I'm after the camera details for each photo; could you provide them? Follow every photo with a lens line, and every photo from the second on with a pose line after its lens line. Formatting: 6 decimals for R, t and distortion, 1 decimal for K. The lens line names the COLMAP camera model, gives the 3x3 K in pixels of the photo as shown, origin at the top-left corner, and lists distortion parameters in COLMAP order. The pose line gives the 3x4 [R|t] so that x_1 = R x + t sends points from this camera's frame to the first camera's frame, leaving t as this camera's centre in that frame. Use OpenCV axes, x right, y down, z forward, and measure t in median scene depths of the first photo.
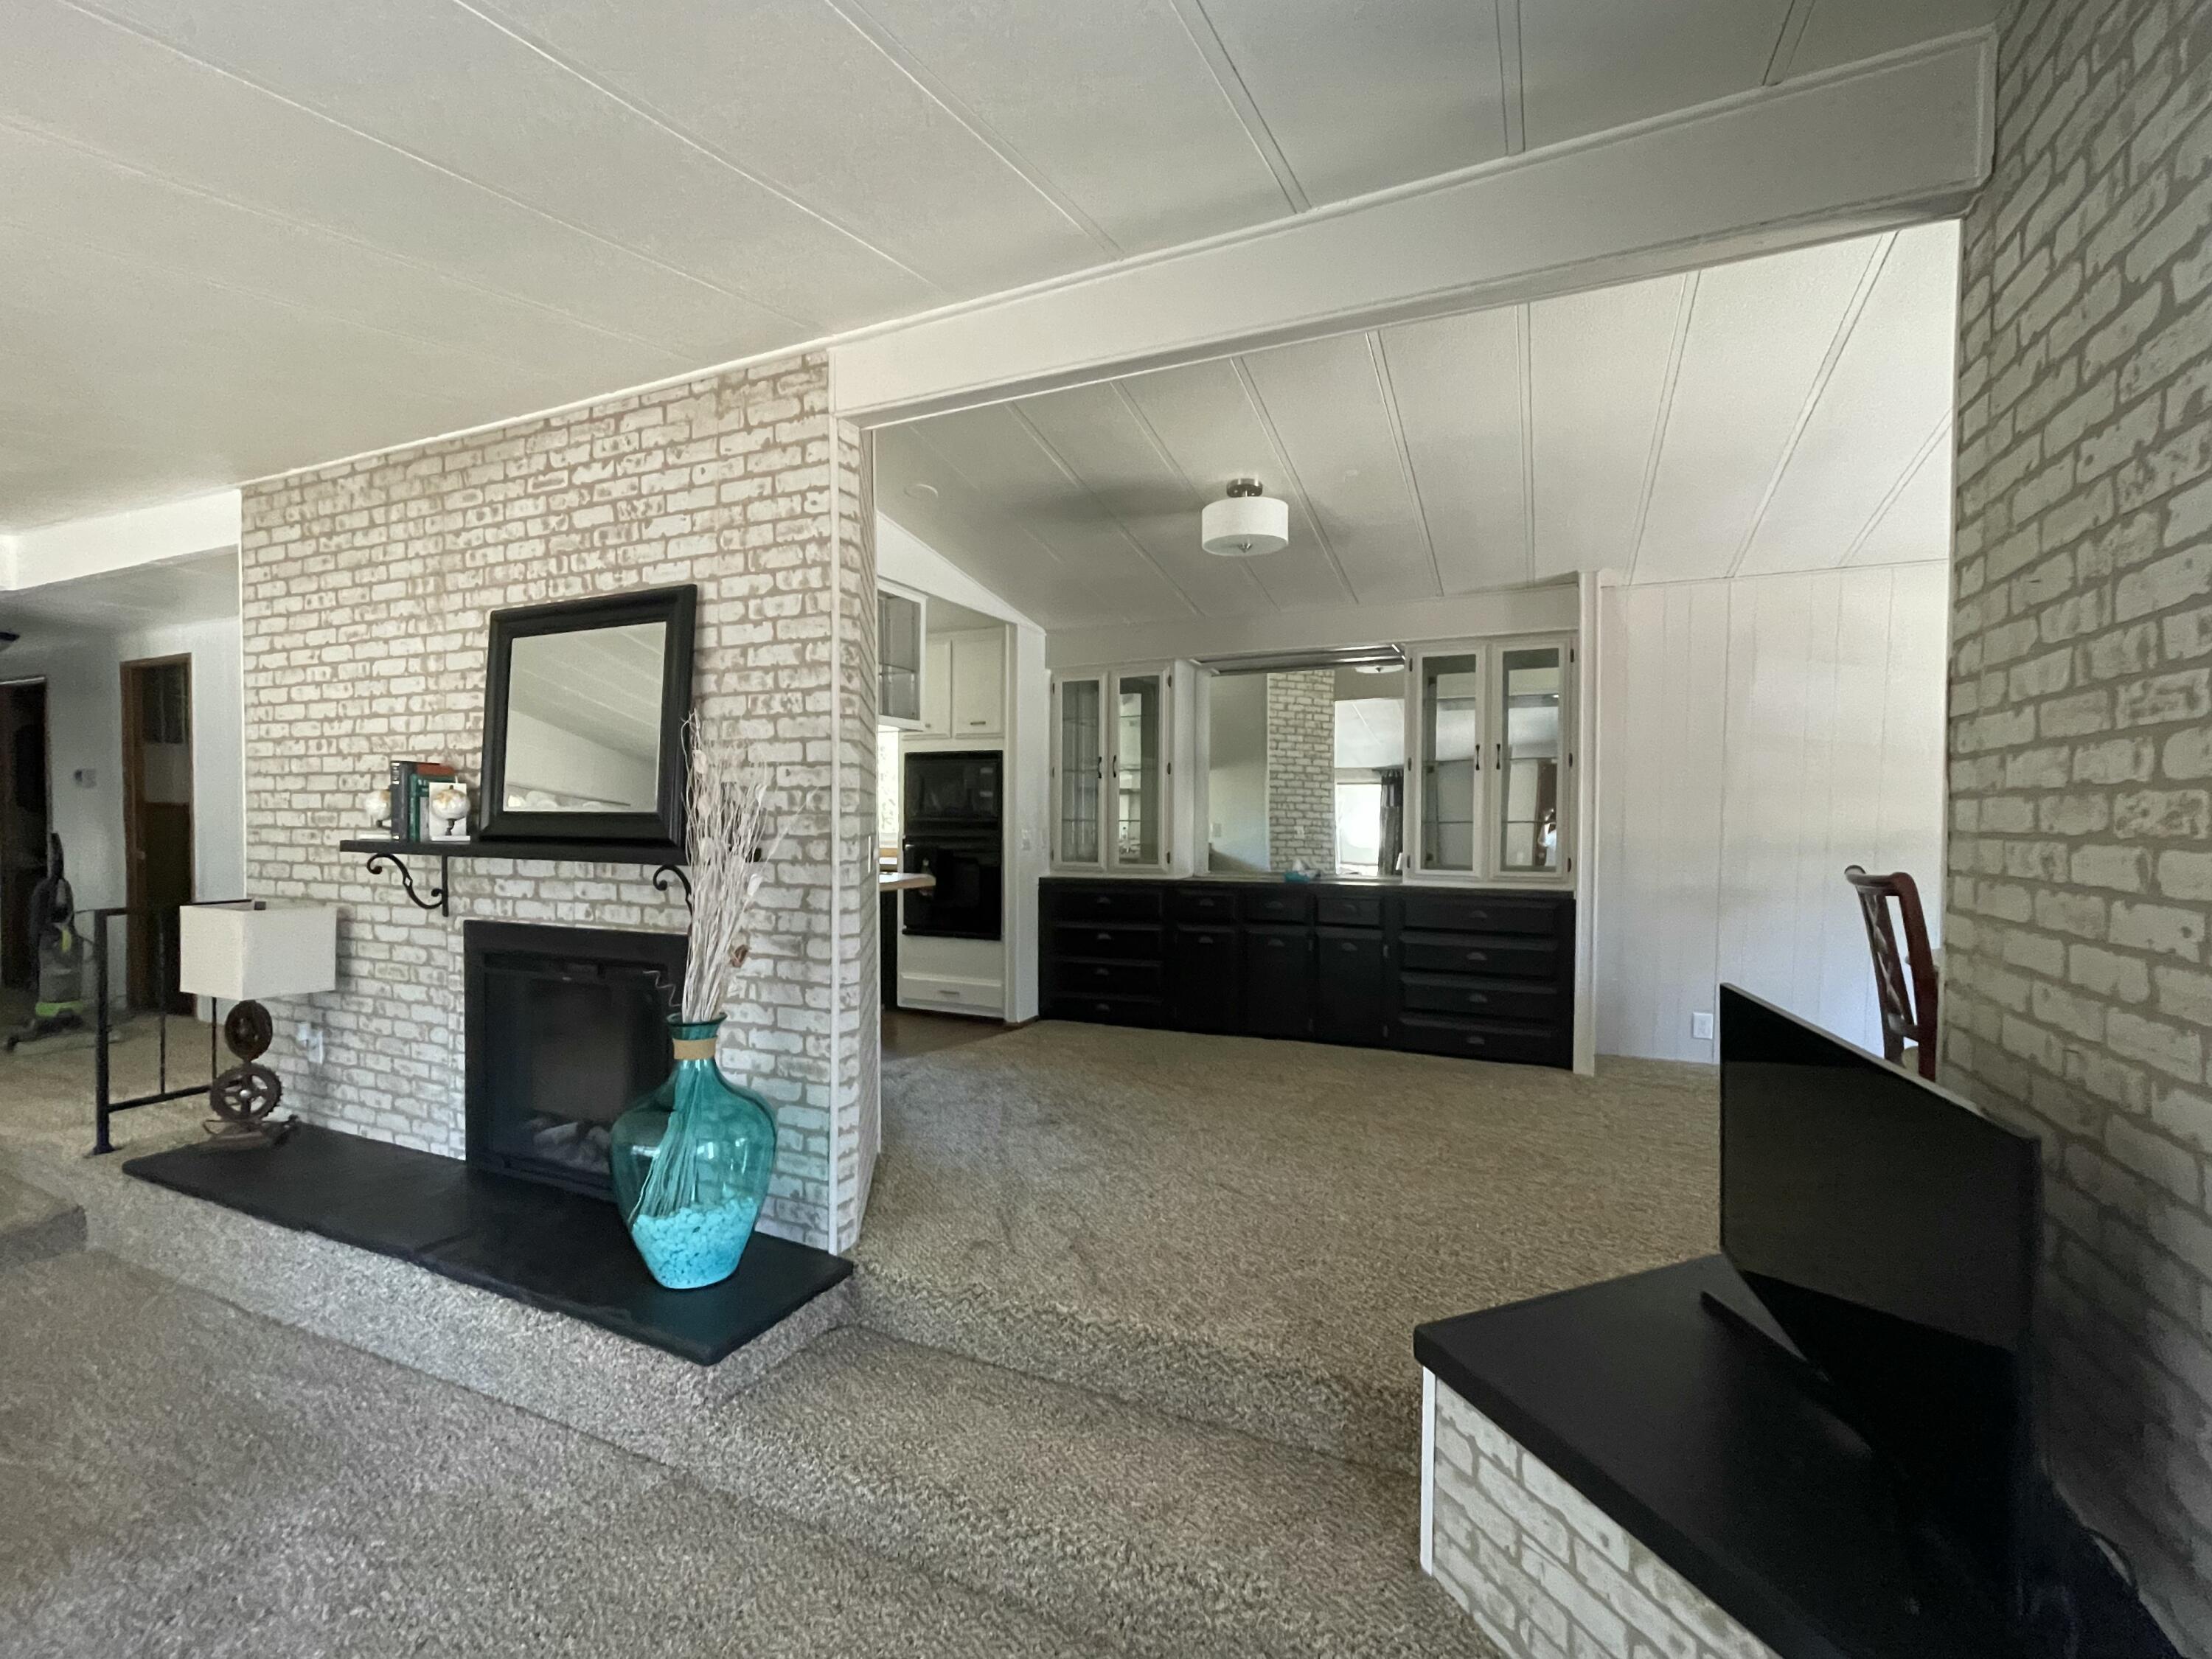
lens RADIAL K [[964.5, 0, 1111.9], [0, 964.5, 824.9], [0, 0, 1]] dist [-0.005411, -0.000014]
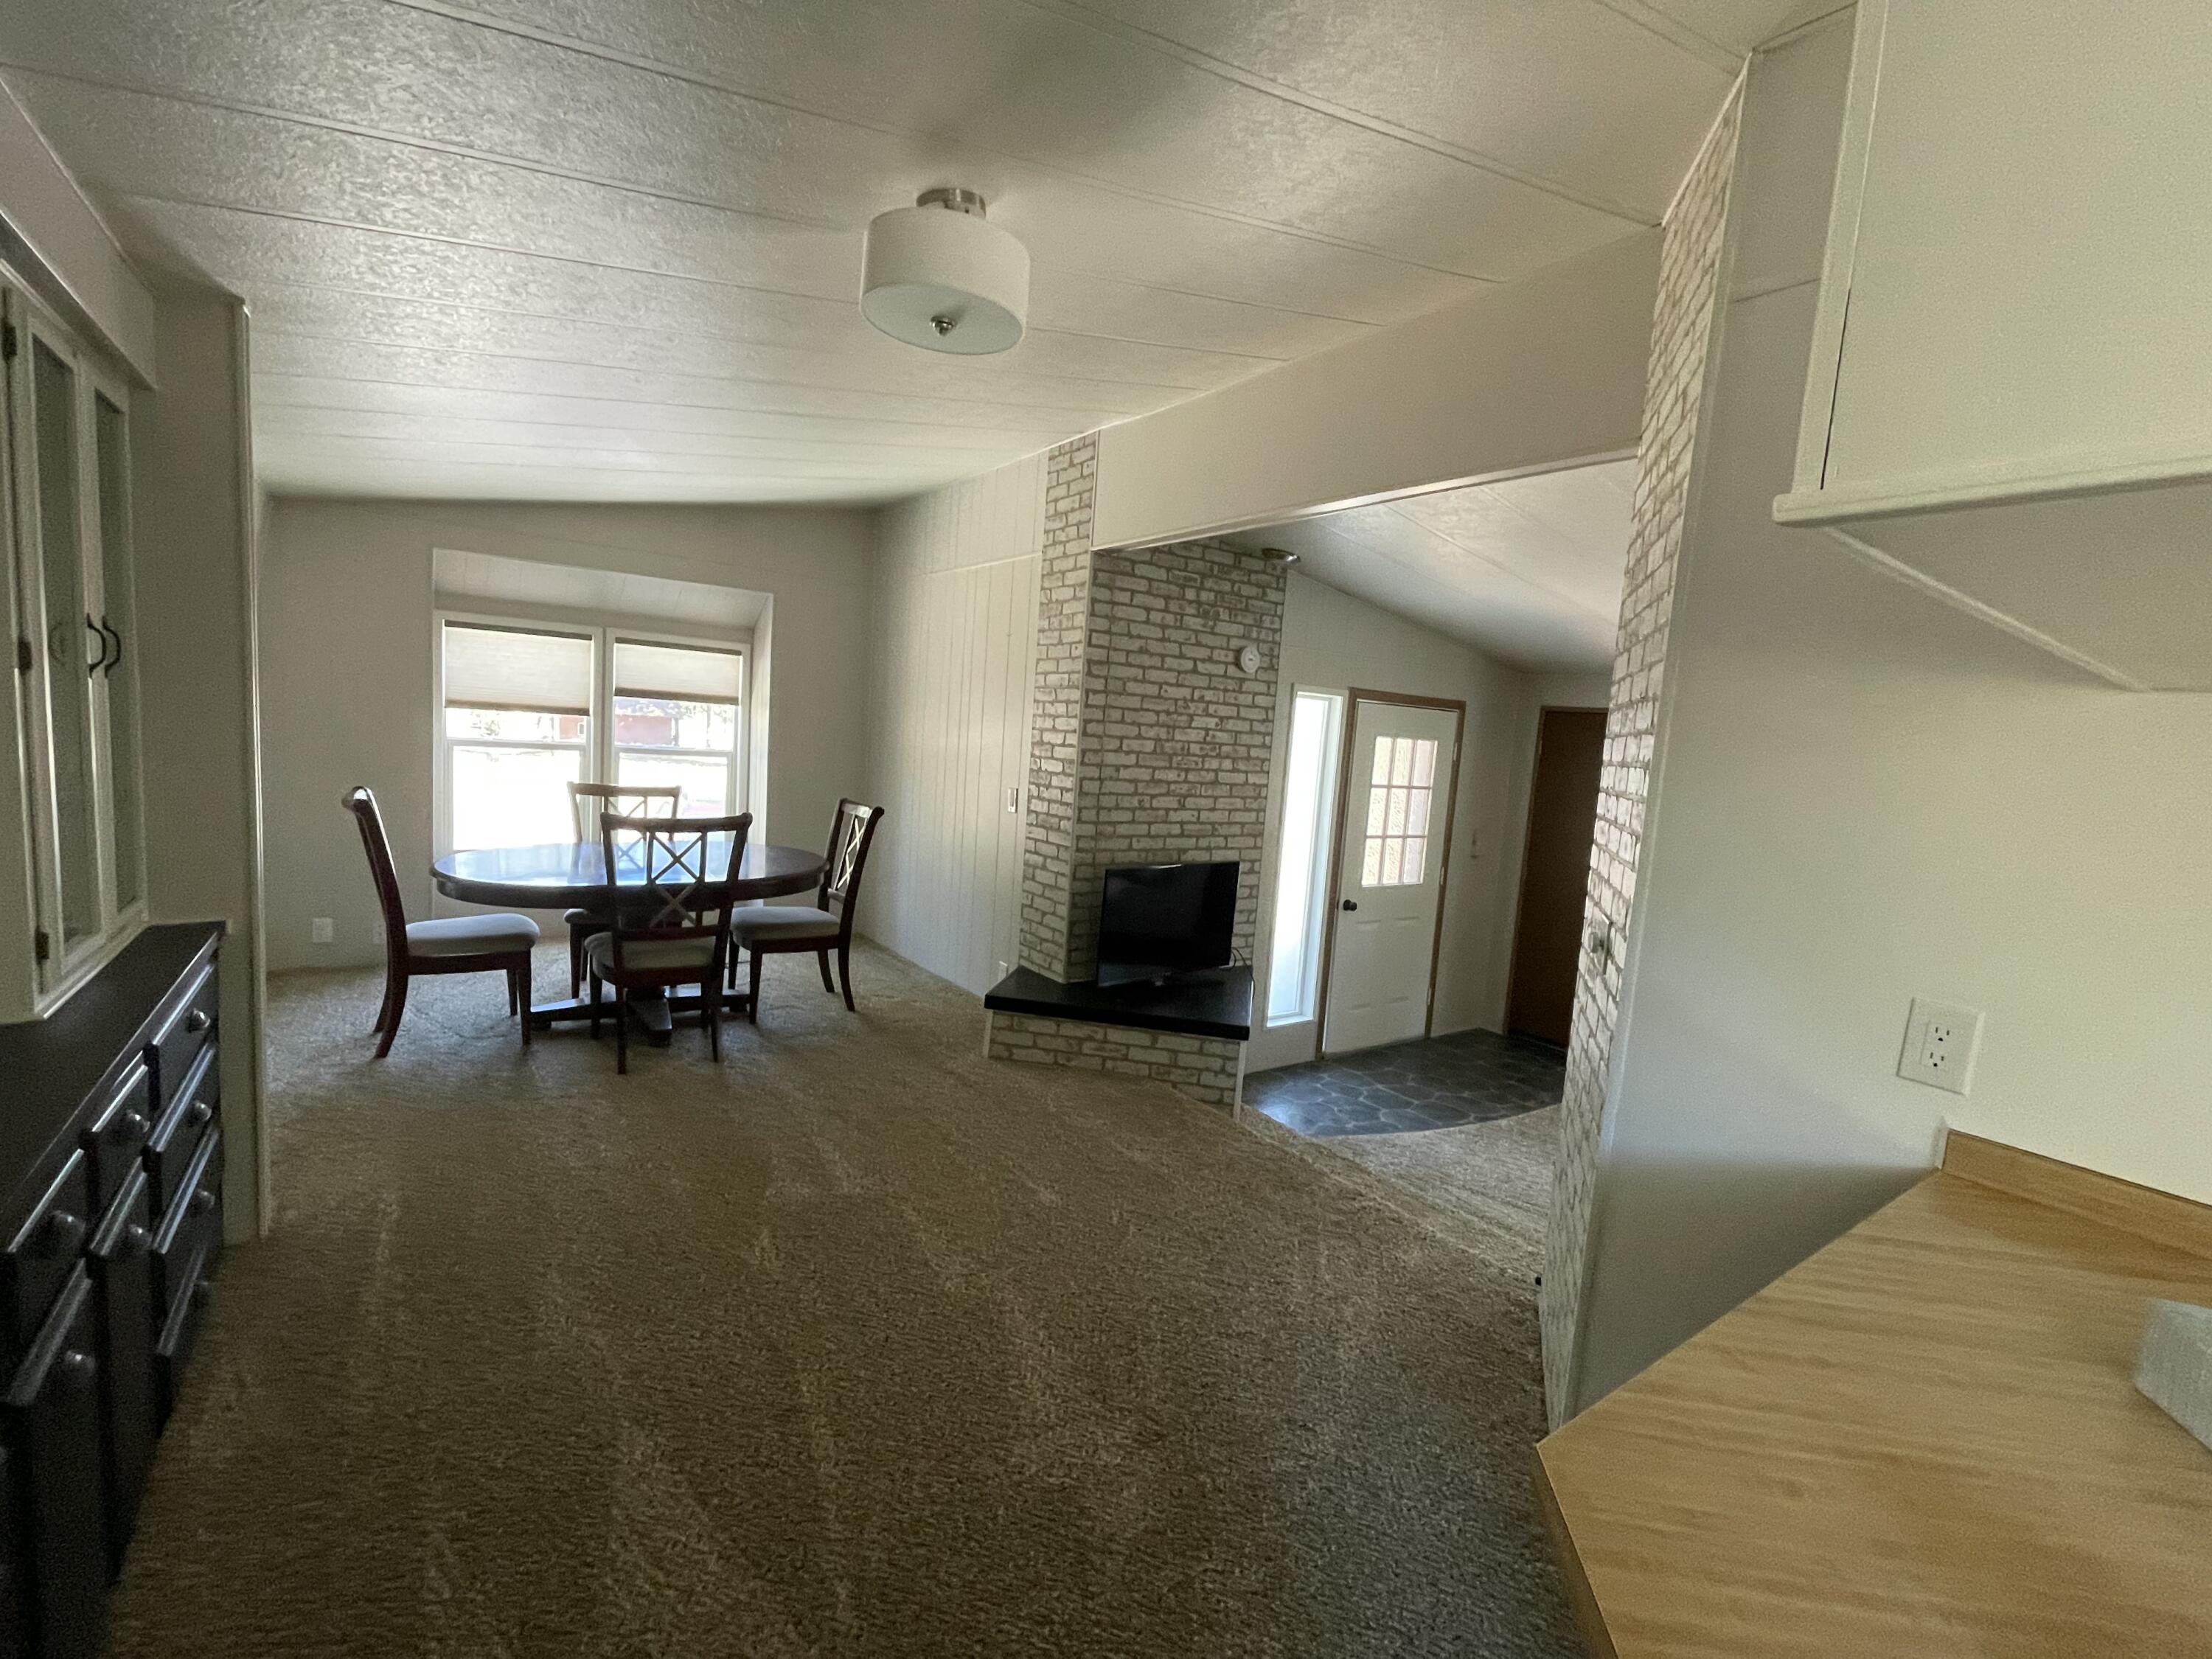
lens RADIAL K [[964.5, 0, 1096.0], [0, 964.5, 836.6], [0, 0, 1]] dist [-0.005411, -0.000014]
pose [[0.514160, -0.062668, 0.855402, -1.874933], [-0.048383, 0.993620, 0.101876, -0.237549], [-0.856329, -0.093767, 0.507847, 0.177977]]
